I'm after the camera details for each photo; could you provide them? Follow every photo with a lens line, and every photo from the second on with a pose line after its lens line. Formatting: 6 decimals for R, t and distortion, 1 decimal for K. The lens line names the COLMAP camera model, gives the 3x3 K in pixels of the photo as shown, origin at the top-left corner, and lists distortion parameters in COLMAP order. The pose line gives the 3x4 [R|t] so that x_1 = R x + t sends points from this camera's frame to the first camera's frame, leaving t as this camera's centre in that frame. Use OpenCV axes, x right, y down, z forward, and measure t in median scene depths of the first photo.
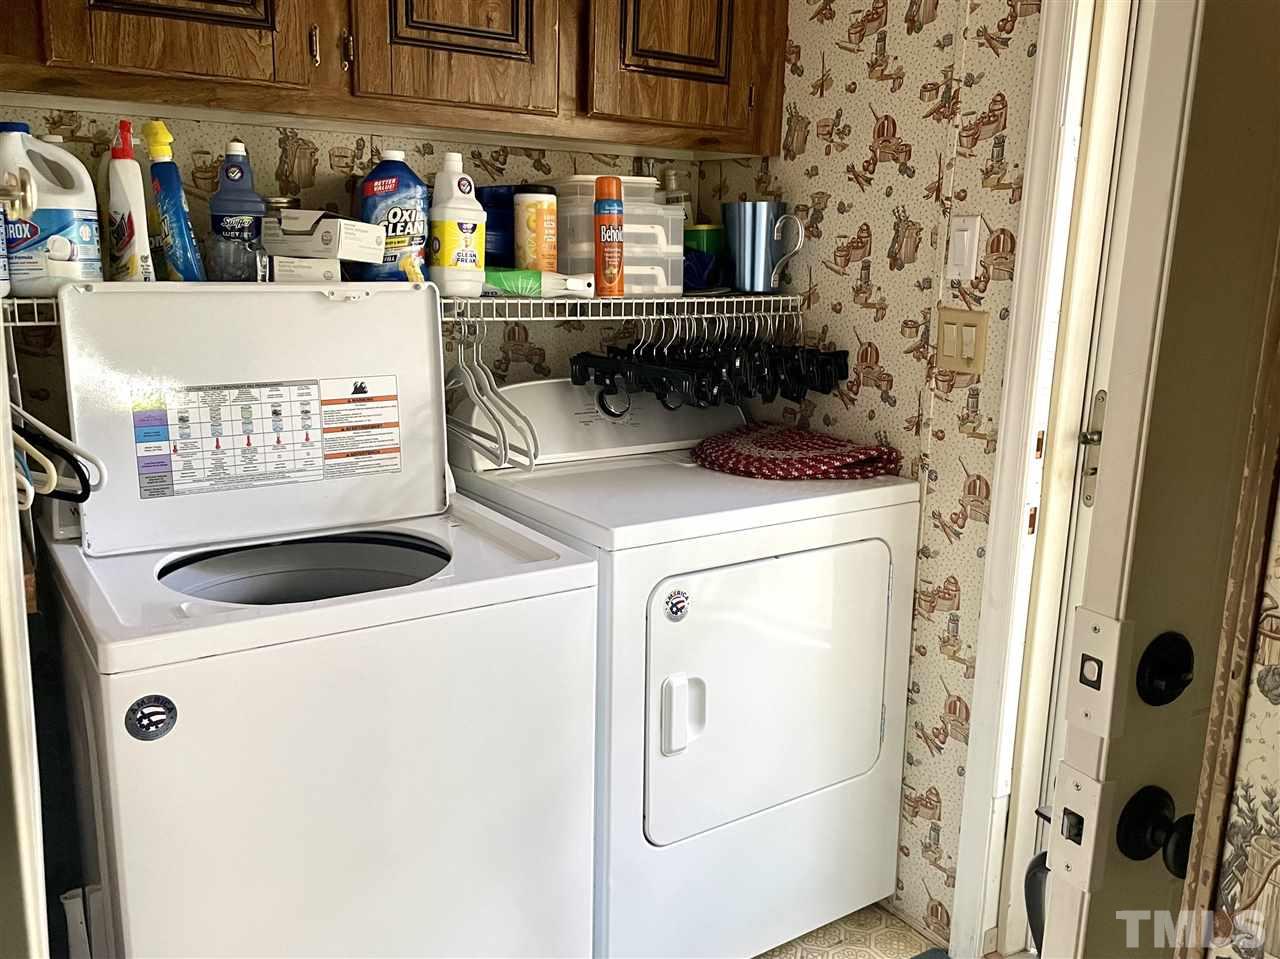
lens RADIAL K [[1074.4, 0, 639.7], [0, 1074.4, 475.6], [0, 0, 1]] dist [0.071612, -0.046438]
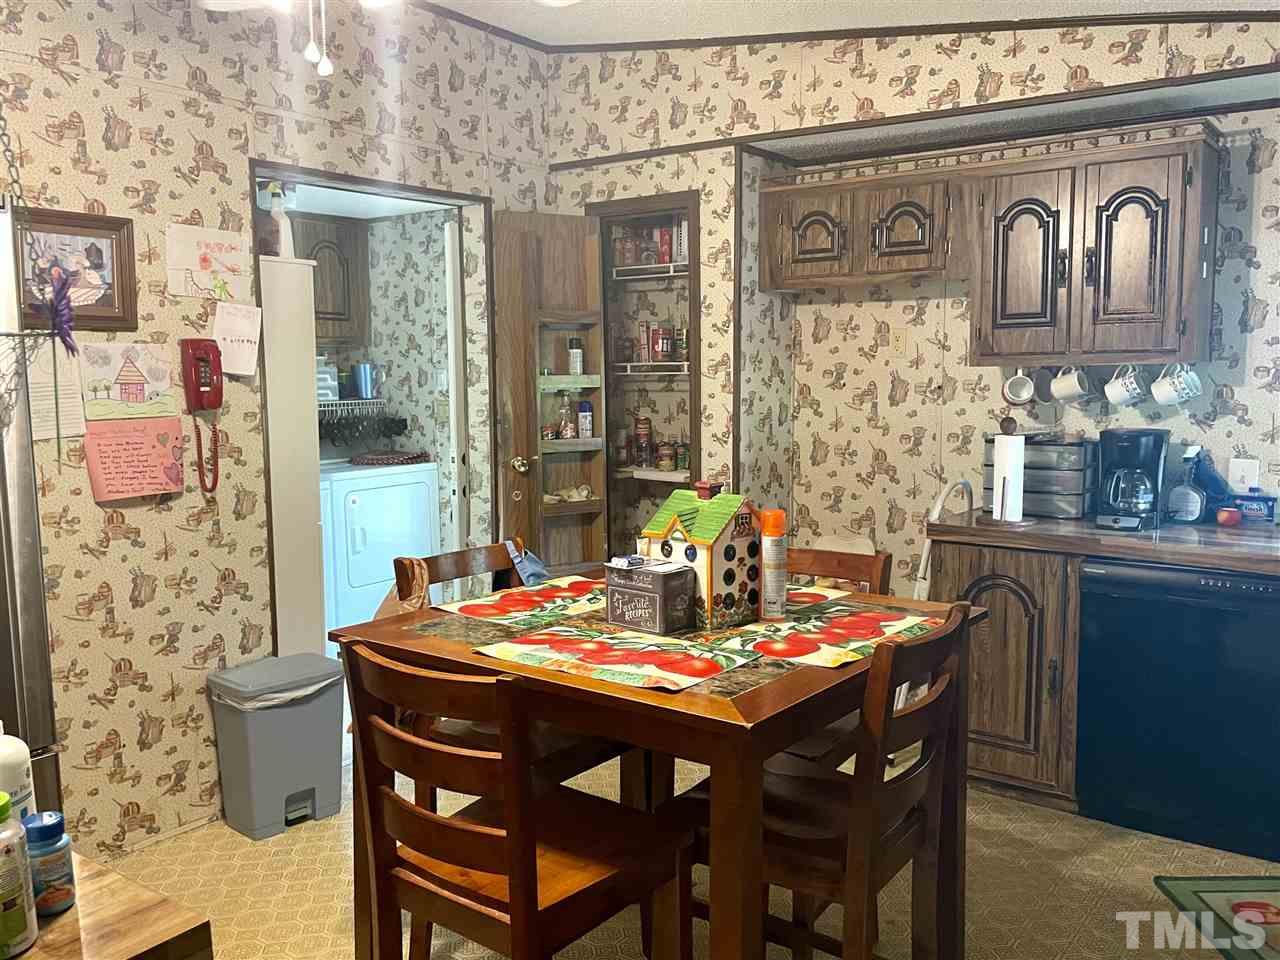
lens RADIAL K [[1074.4, 0, 651.9], [0, 1074.4, 475.6], [0, 0, 1]] dist [0.071612, -0.046438]
pose [[0.920436, -0.072571, 0.384098, -0.277558], [0.116562, 0.988868, -0.092489, 0.335519], [-0.373110, 0.129901, 0.918648, -1.627283]]
